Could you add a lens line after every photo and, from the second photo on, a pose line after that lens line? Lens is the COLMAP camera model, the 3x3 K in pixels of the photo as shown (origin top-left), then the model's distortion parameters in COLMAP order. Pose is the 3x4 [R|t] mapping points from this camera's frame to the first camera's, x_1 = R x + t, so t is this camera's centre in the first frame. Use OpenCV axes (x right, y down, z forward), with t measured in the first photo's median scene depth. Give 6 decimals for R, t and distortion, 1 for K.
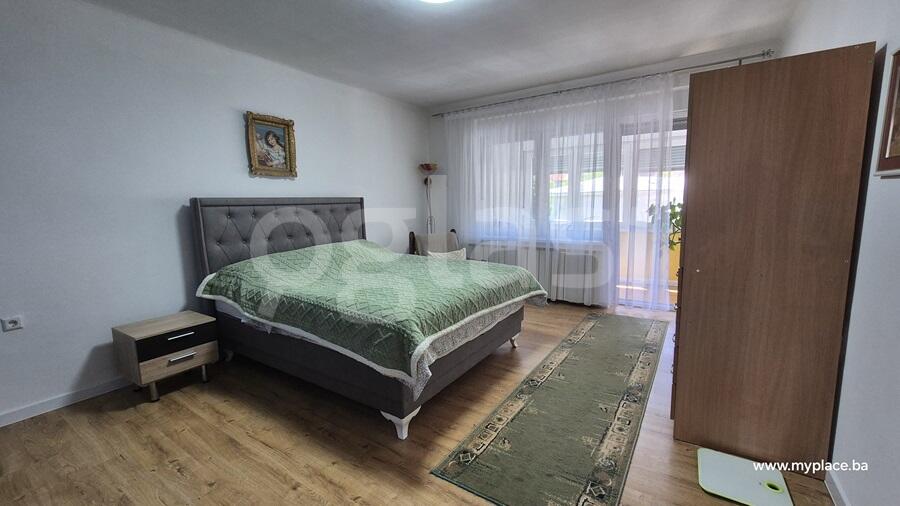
lens RADIAL K [[371.8, 0, 452.5], [0, 371.8, 253.8], [0, 0, 1]] dist [-0.000202, 0.000039]
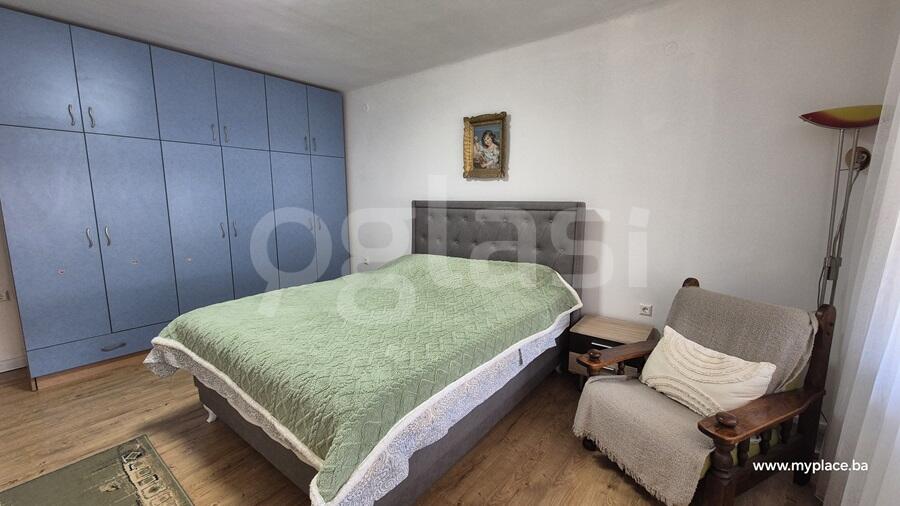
lens RADIAL K [[371.8, 0, 451.5], [0, 371.8, 254.7], [0, 0, 1]] dist [-0.000202, 0.000039]
pose [[-0.060851, 0.162038, -0.984907, 0.494655], [-0.149280, 0.974160, 0.169493, -0.168497], [0.986921, 0.157341, -0.035089, 0.989279]]
